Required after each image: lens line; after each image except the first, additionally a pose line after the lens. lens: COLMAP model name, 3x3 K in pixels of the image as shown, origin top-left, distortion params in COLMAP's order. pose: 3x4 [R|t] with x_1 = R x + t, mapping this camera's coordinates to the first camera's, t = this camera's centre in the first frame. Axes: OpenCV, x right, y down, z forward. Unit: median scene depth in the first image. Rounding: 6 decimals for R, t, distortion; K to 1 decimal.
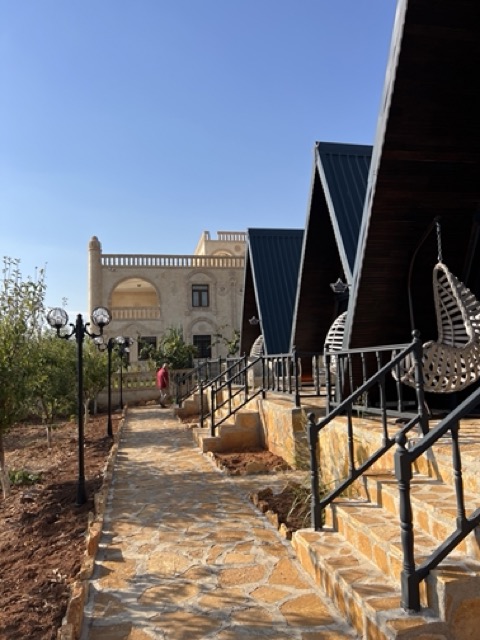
lens RADIAL K [[486.9, 0, 239.9], [0, 486.9, 325.3], [0, 0, 1]] dist [0.061862, -0.064885]
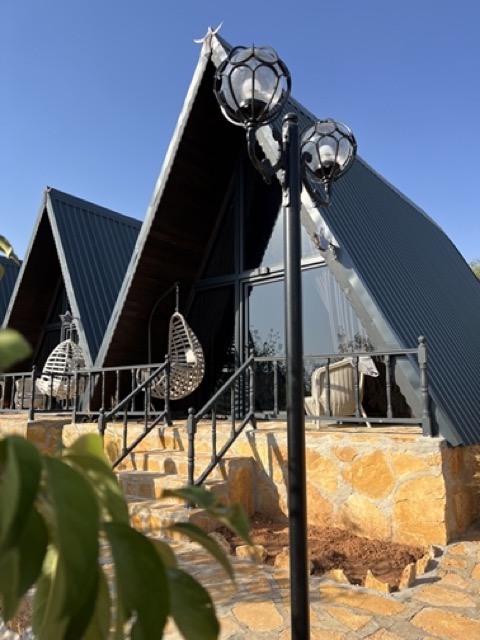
lens RADIAL K [[486.9, 0, 239.4], [0, 486.9, 318.3], [0, 0, 1]] dist [0.061862, -0.064885]
pose [[0.765235, 0.128851, 0.630724, -0.365824], [-0.069211, 0.990552, -0.118390, 0.051398], [-0.640019, 0.046943, 0.766923, -0.249270]]
